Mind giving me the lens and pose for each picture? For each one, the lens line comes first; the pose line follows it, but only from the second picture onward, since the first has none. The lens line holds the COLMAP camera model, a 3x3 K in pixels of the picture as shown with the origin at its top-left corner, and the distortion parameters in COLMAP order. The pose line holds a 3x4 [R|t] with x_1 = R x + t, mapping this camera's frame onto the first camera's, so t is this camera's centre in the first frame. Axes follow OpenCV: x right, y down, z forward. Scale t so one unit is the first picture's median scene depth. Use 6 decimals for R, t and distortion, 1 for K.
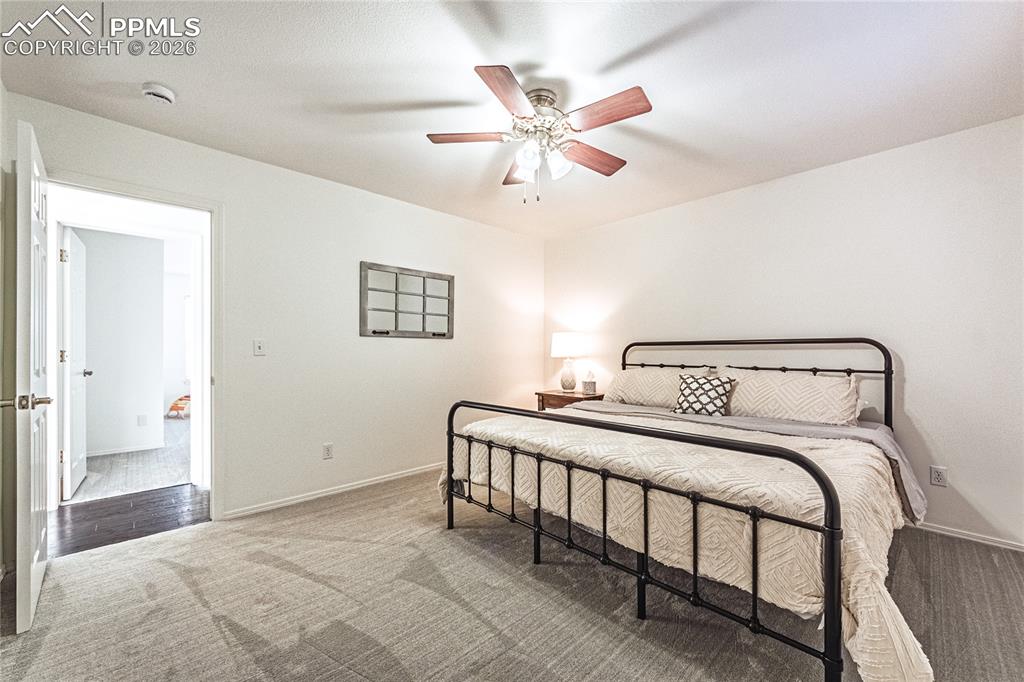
lens RADIAL K [[399.0, 0, 511.5], [0, 399.0, 351.1], [0, 0, 1]] dist [-0.000102, -0.000079]
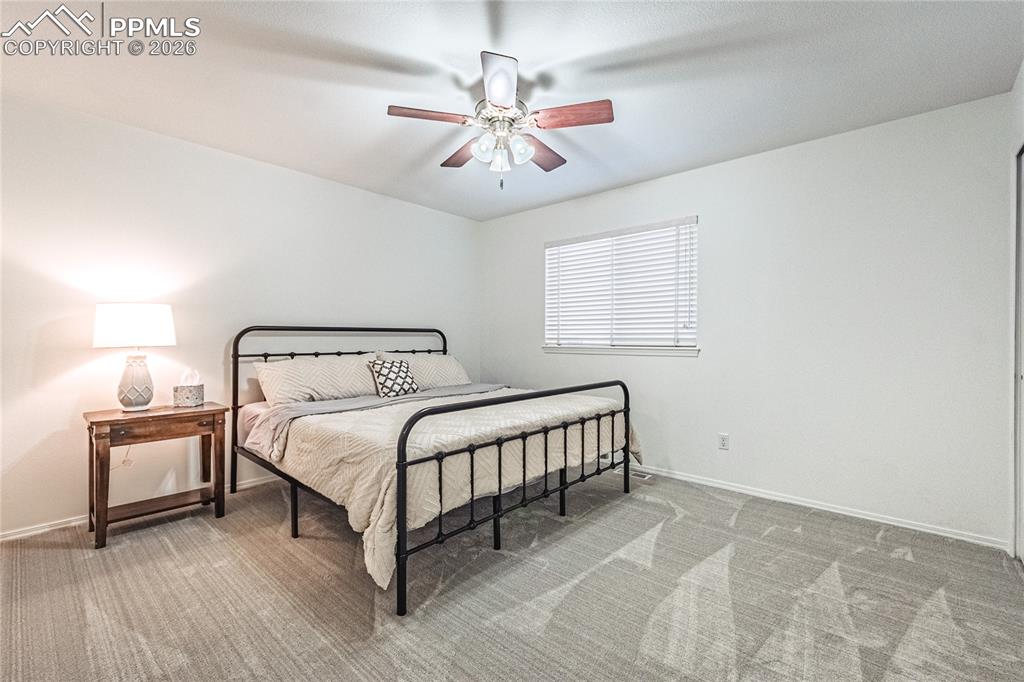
lens RADIAL K [[443.3, 0, 512.0], [0, 443.3, 341.0], [0, 0, 1]] dist [0.000571, 0.000017]
pose [[-0.071114, -0.008707, 0.997430, -0.778698], [-0.000810, 0.999962, 0.008672, -0.001599], [-0.997468, -0.000191, -0.071118, 0.771208]]
